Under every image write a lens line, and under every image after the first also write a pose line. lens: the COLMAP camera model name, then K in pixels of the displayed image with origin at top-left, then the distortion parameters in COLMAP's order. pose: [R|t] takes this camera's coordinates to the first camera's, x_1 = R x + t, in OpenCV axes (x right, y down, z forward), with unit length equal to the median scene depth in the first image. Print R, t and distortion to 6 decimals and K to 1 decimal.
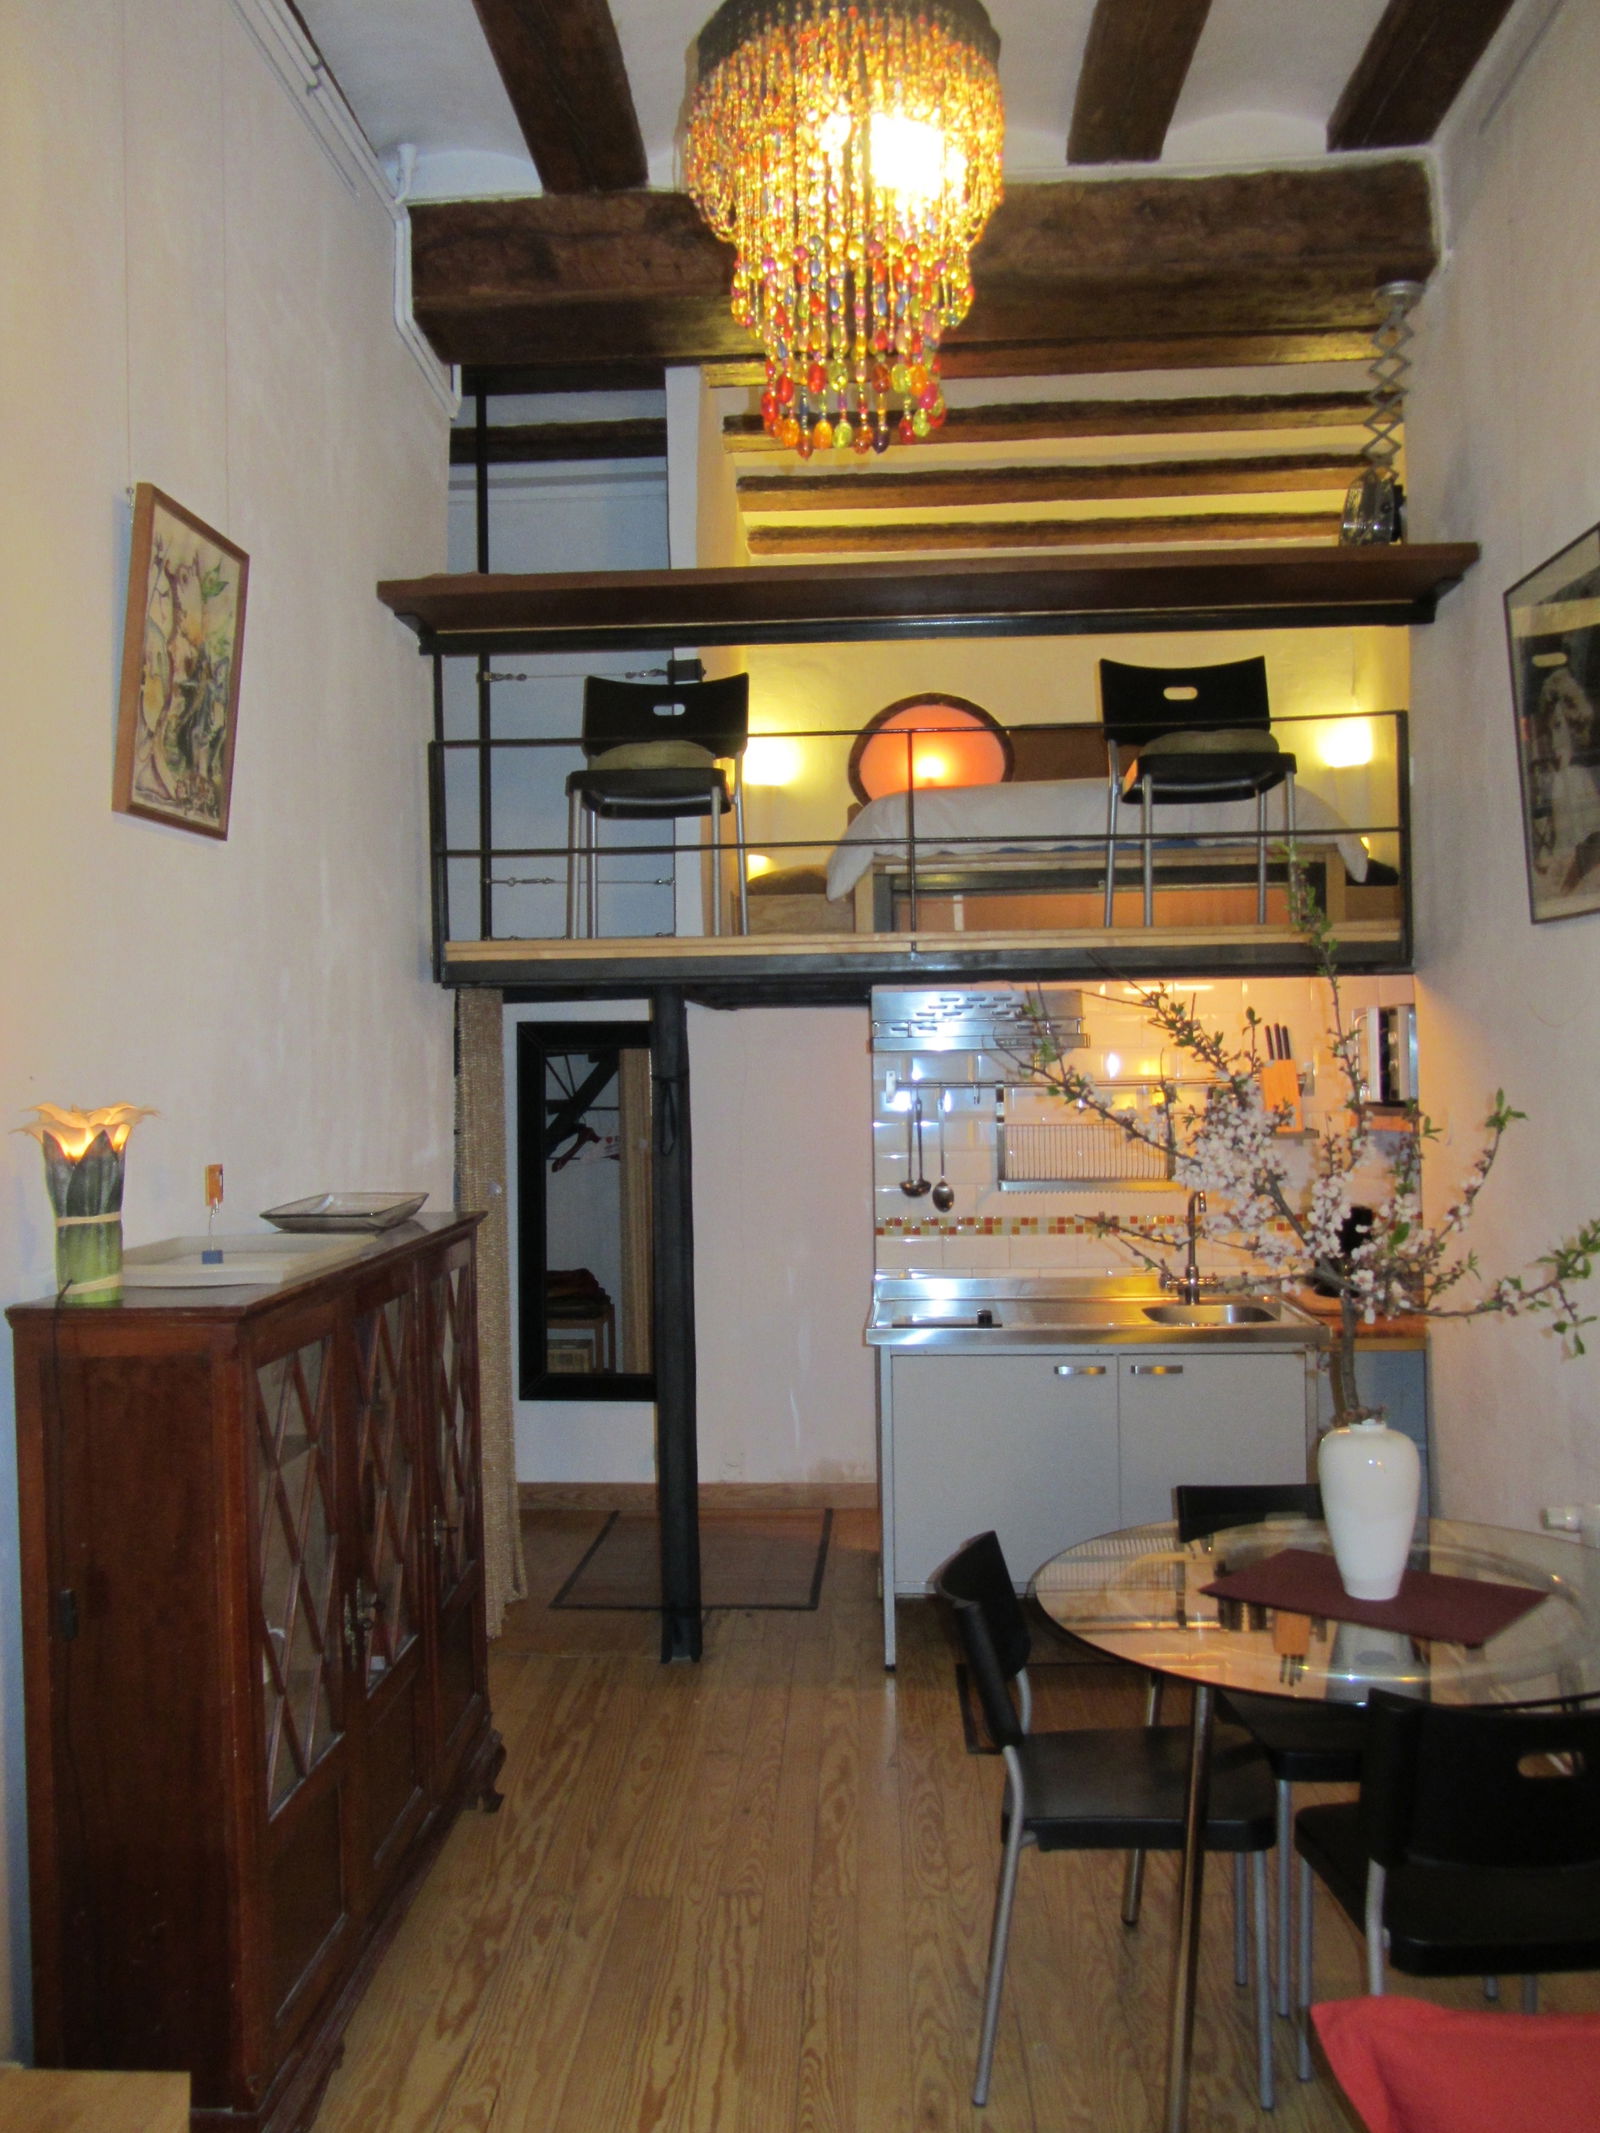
lens RADIAL K [[1757.5, 0, 800.0], [0, 1757.5, 1066.5], [0, 0, 1]] dist [-0.052968, 0.004792]
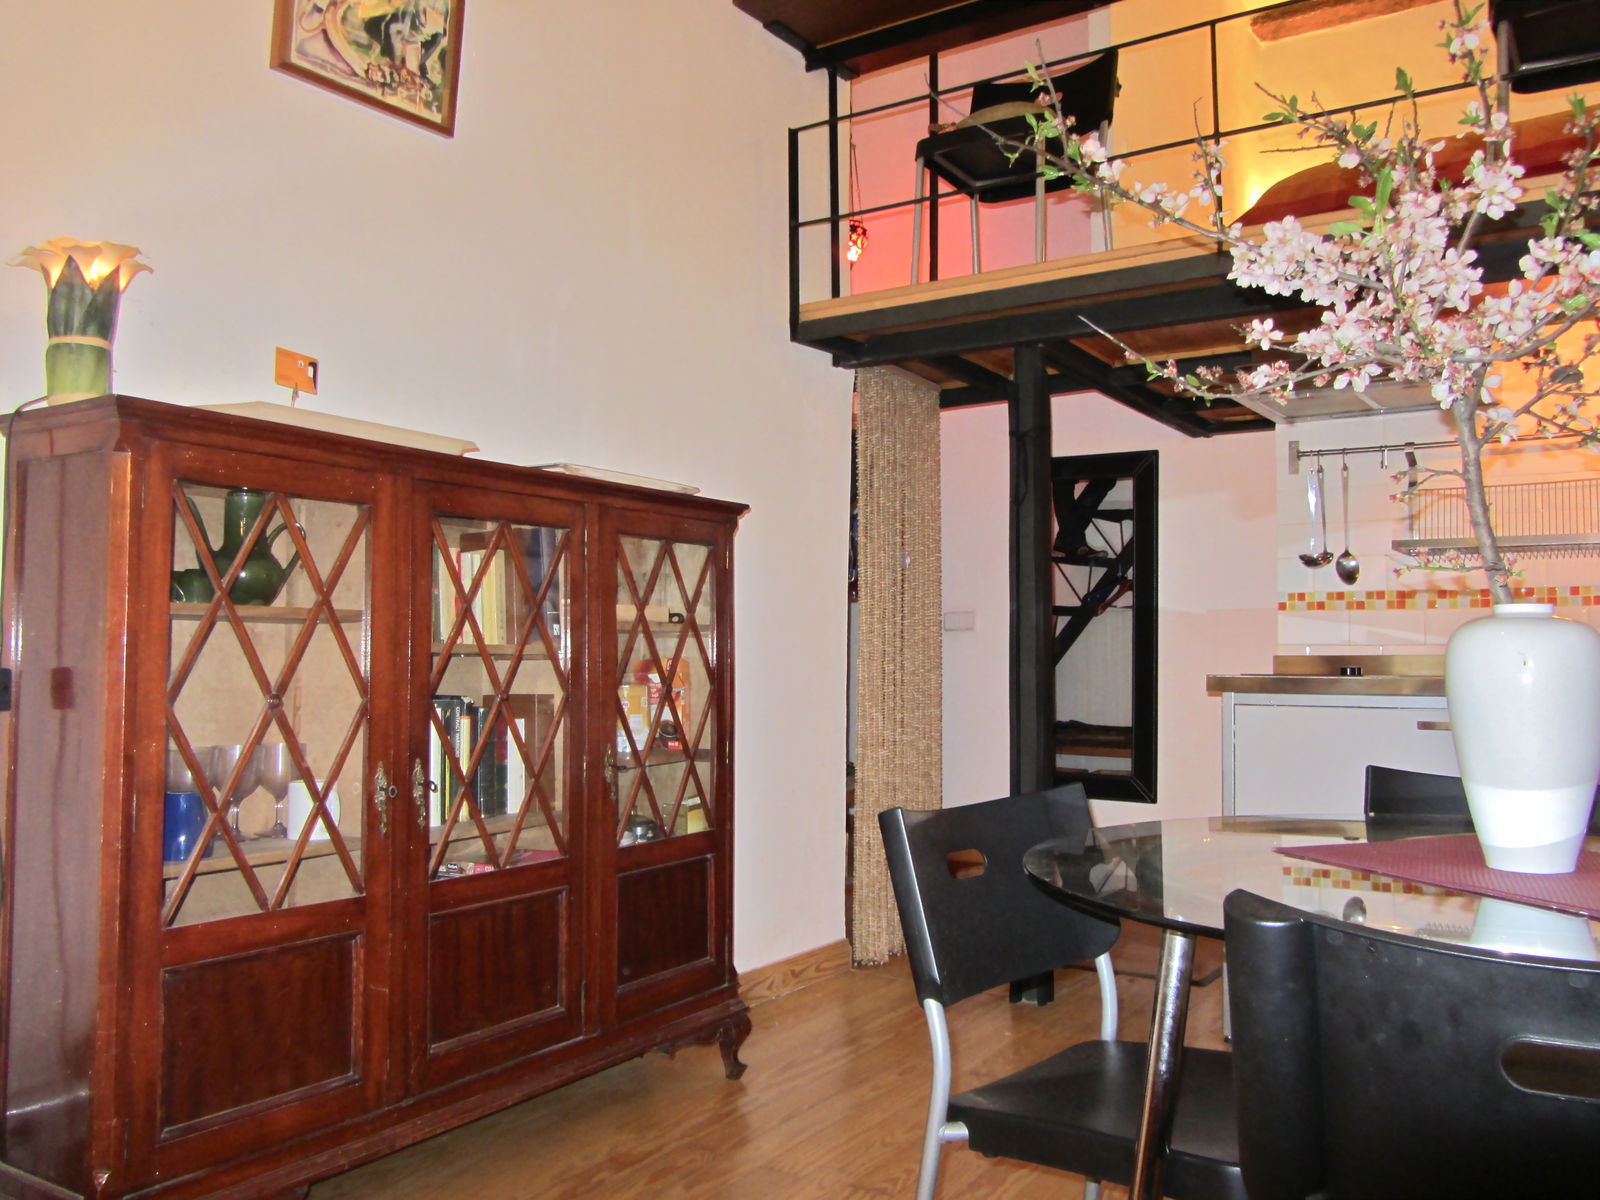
lens RADIAL K [[1318.4, 0, 800.0], [0, 1318.4, 600.0], [0, 0, 1]] dist [-0.052968, 0.004792]
pose [[0.861014, -0.002431, -0.508576, 0.223799], [-0.020349, 0.999023, -0.039225, 0.150866], [0.508174, 0.044122, 0.860123, 0.291867]]
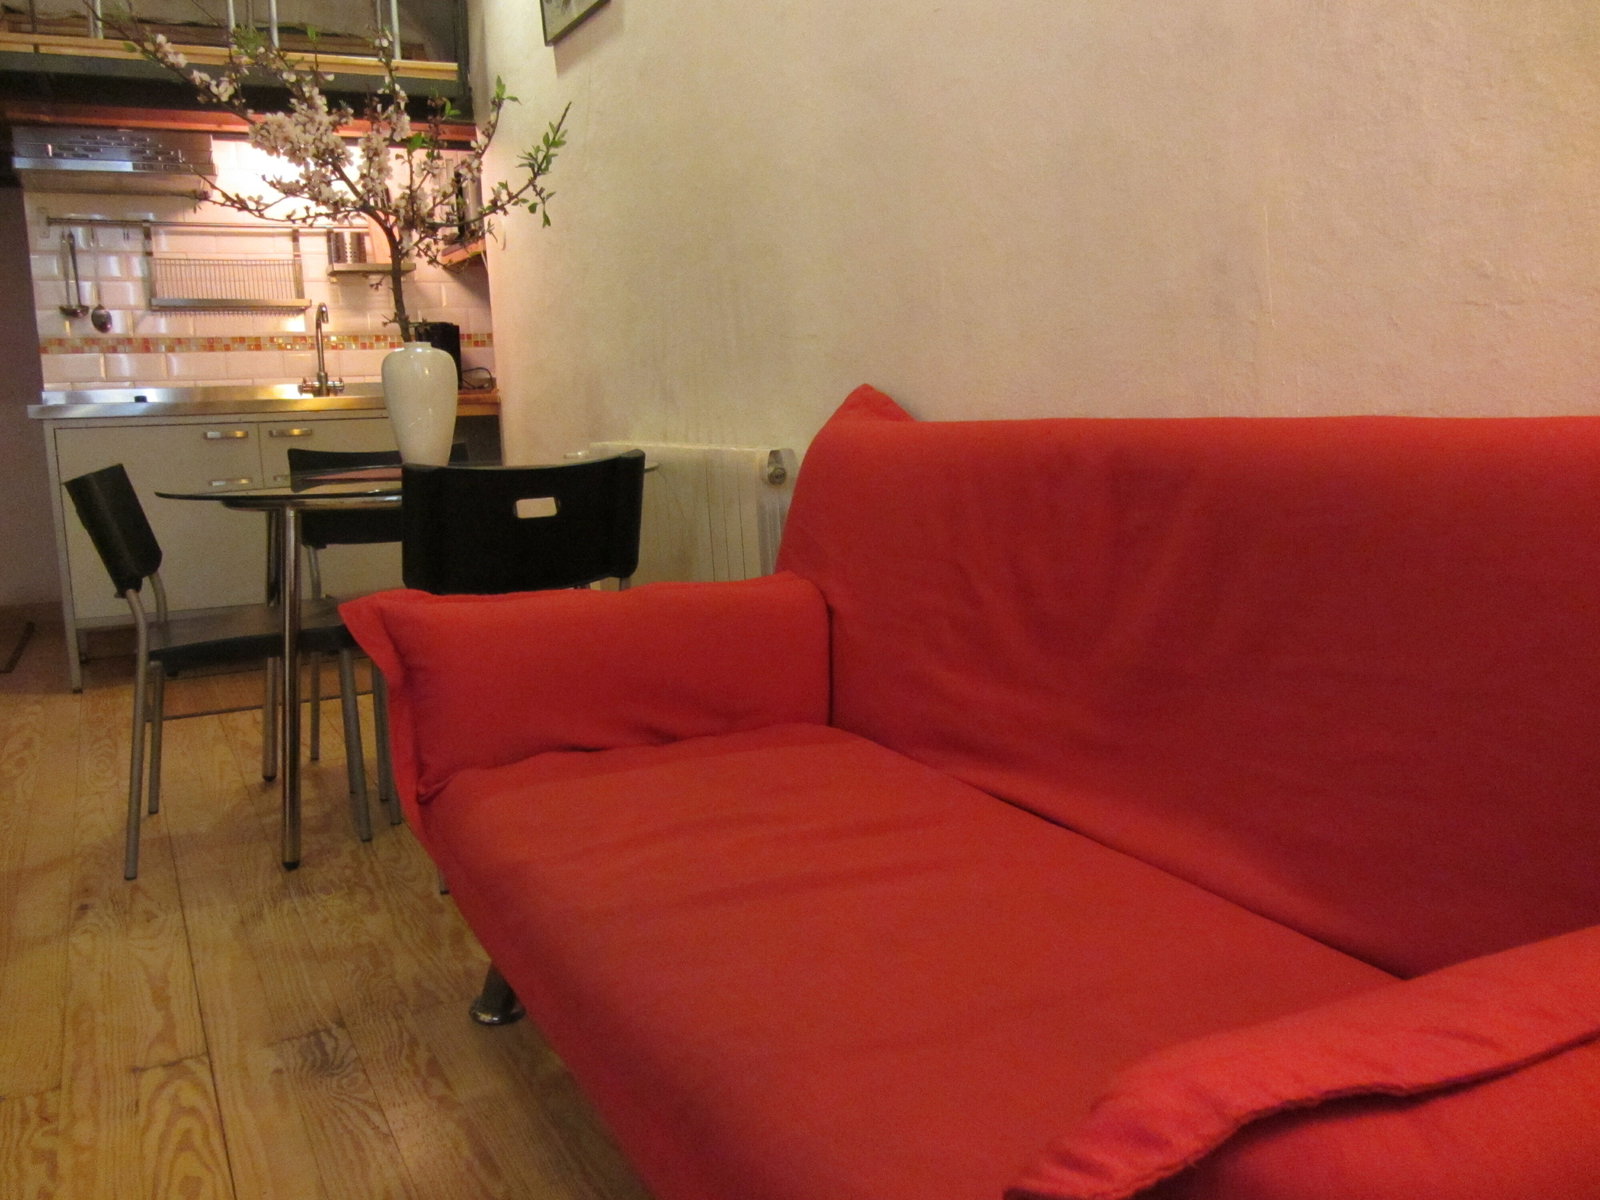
lens RADIAL K [[1330.8, 0, 800.0], [0, 1330.8, 600.0], [0, 0, 1]] dist [-0.025302, 0.014378]
pose [[0.866531, -0.083342, 0.492116, 0.043033], [0.014161, 0.989669, 0.142669, 0.169815], [-0.498922, -0.116659, 0.858759, -0.022522]]
